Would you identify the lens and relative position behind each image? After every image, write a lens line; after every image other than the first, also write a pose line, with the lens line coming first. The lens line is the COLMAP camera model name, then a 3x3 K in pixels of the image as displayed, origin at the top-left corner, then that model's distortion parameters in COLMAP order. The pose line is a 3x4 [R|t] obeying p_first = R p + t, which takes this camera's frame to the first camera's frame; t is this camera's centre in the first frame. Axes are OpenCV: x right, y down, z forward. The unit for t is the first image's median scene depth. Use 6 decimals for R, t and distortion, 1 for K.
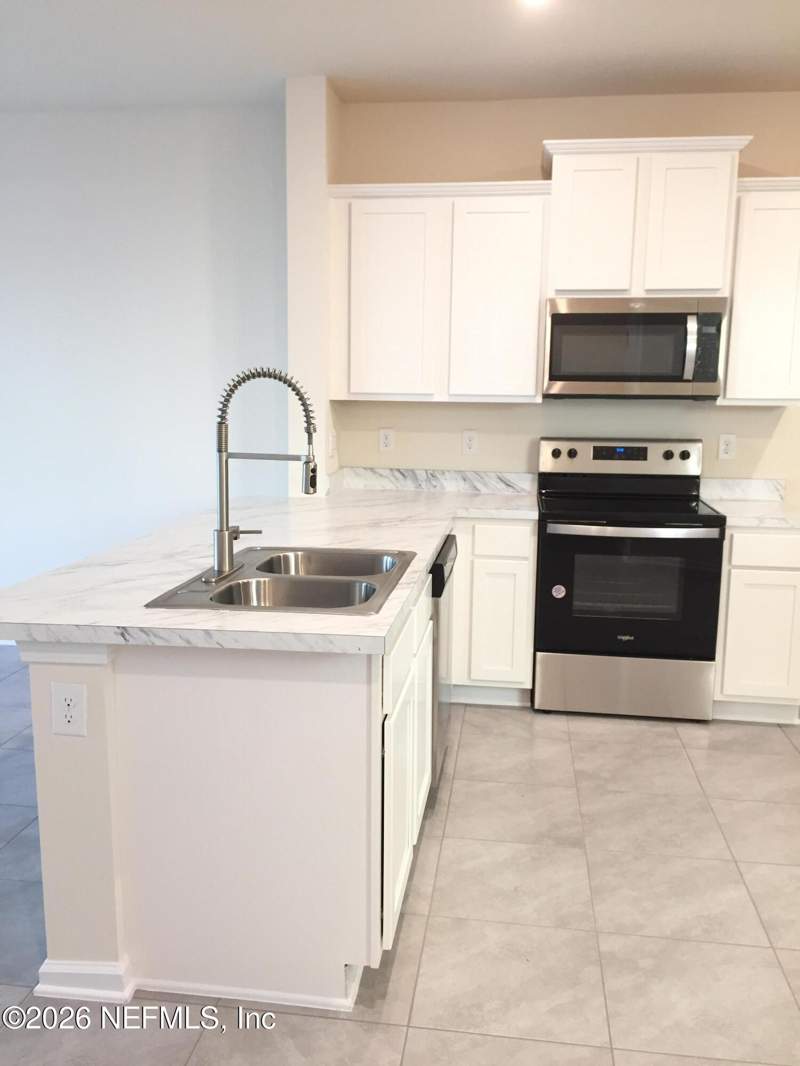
lens RADIAL K [[920.0, 0, 400.0], [0, 920.0, 533.0], [0, 0, 1]] dist [0.124267, -0.148503]
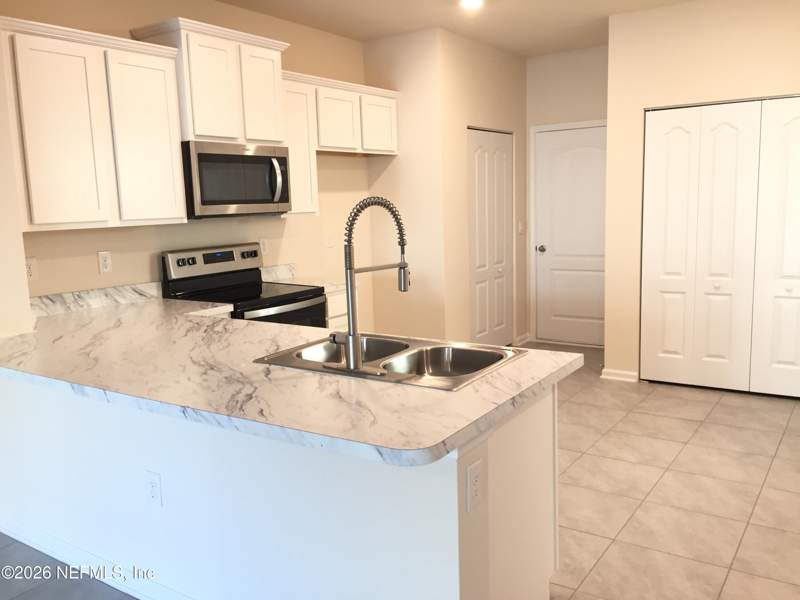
lens RADIAL K [[690.4, 0, 400.0], [0, 690.4, 300.0], [0, 0, 1]] dist [0.124267, -0.148503]
pose [[0.455888, -0.159926, 0.875551, -0.541561], [0.179065, 0.980090, 0.085784, -0.064920], [-0.871838, 0.117673, 0.475448, 0.296557]]
